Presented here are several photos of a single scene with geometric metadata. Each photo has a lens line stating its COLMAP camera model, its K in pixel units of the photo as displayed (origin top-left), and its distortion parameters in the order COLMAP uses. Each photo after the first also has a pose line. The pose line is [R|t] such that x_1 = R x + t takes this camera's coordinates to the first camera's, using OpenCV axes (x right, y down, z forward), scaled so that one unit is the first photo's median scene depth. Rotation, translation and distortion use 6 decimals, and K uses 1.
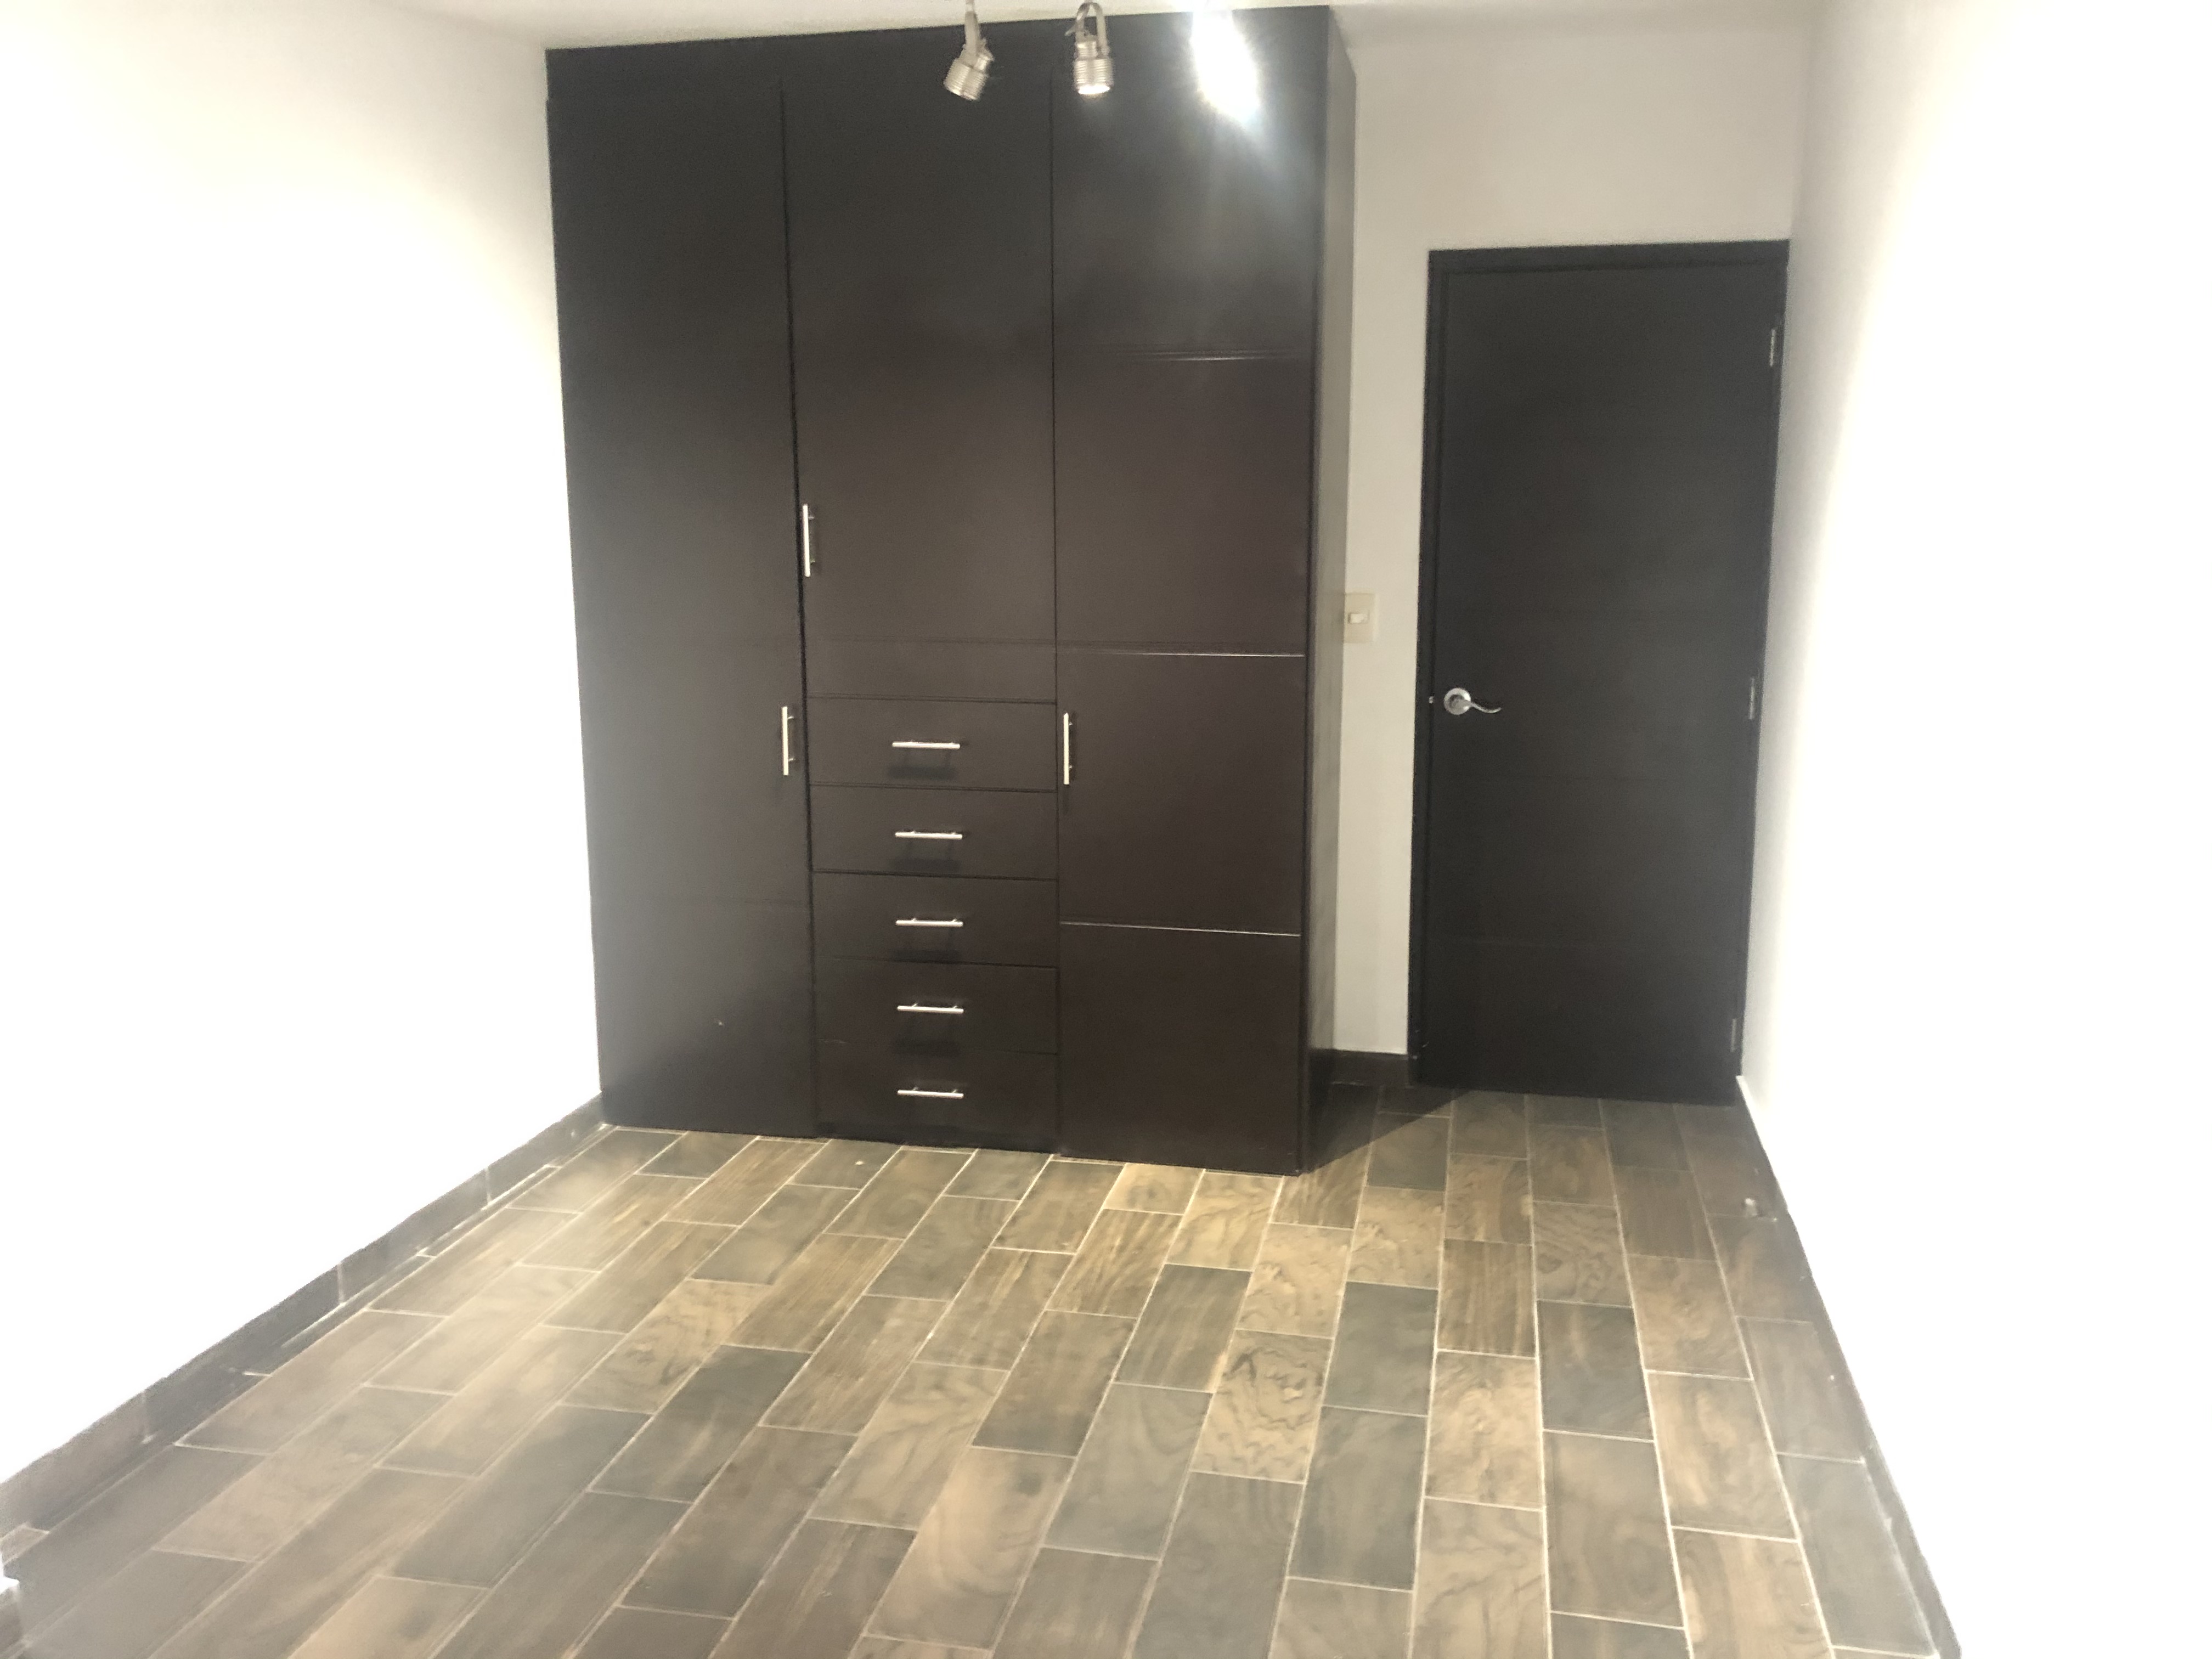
lens RADIAL K [[1815.5, 0, 1106.1], [0, 1815.5, 828.7], [0, 0, 1]] dist [0.044735, -0.022427]
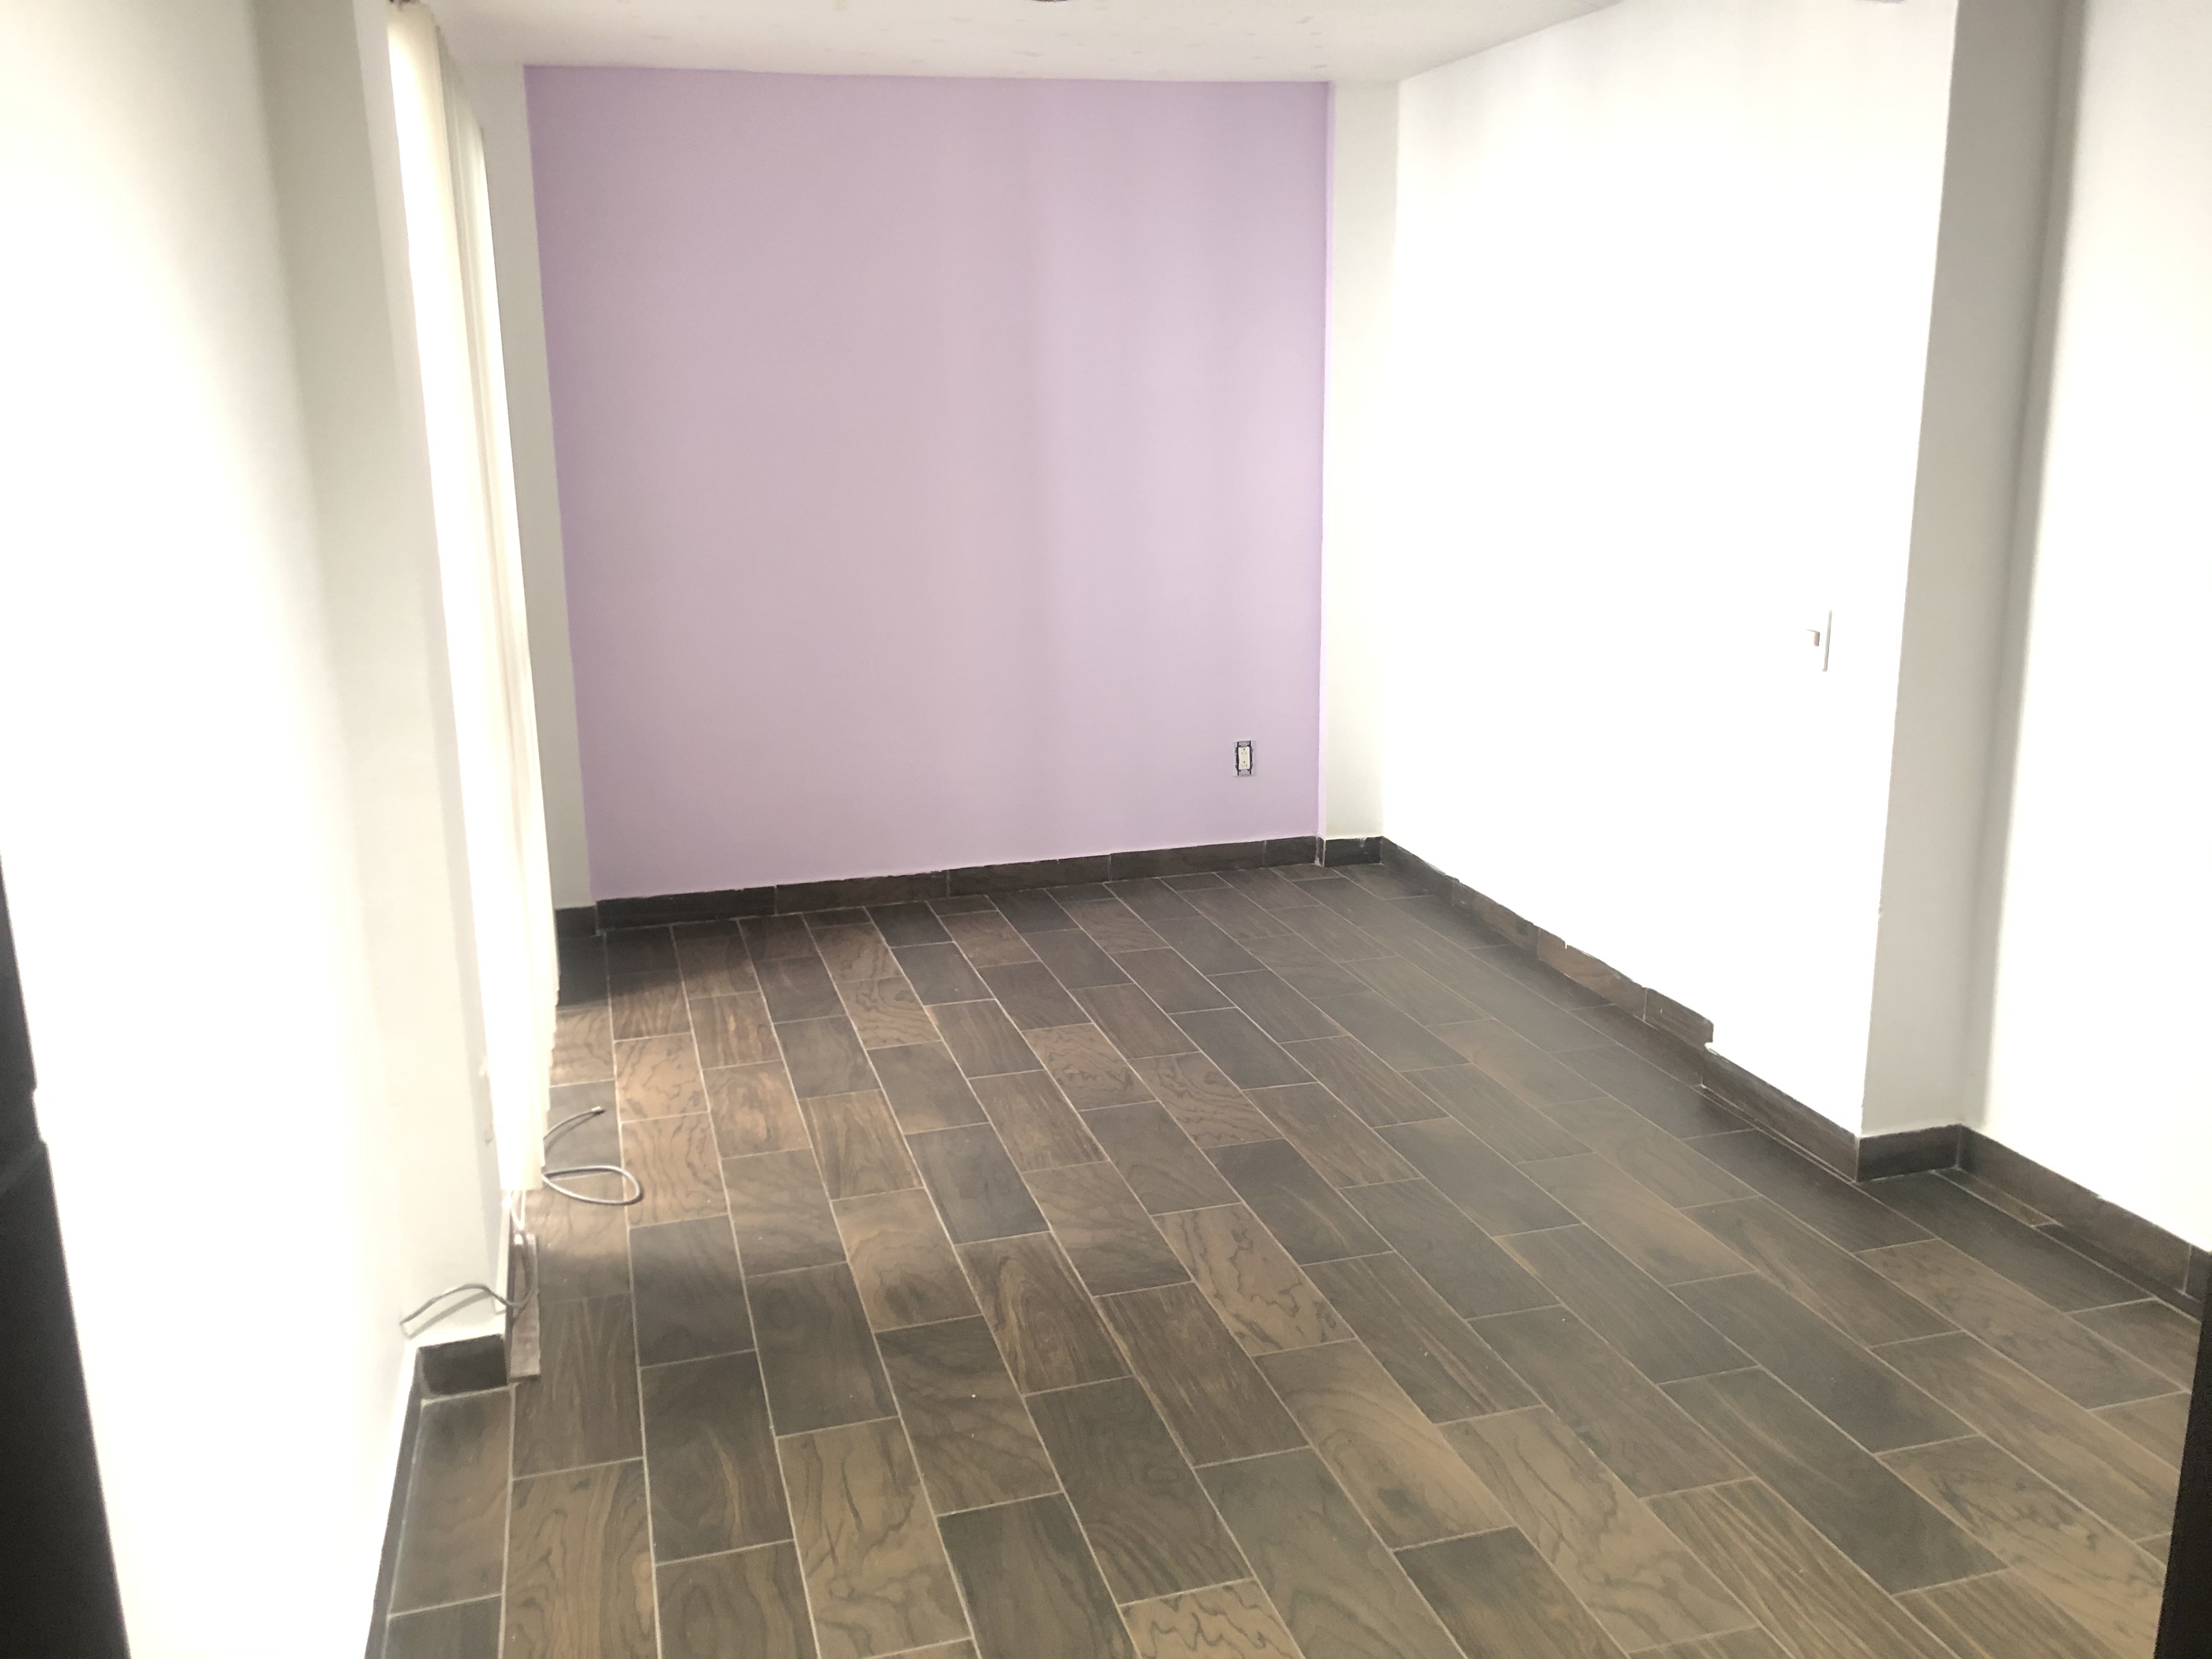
lens RADIAL K [[1815.5, 0, 1105.9], [0, 1815.5, 830.4], [0, 0, 1]] dist [0.044735, -0.022427]
pose [[-0.879024, 0.130203, -0.458654, 0.455645], [-0.063935, 0.921109, 0.384018, -0.267155], [0.472470, 0.366885, -0.801353, 1.591360]]
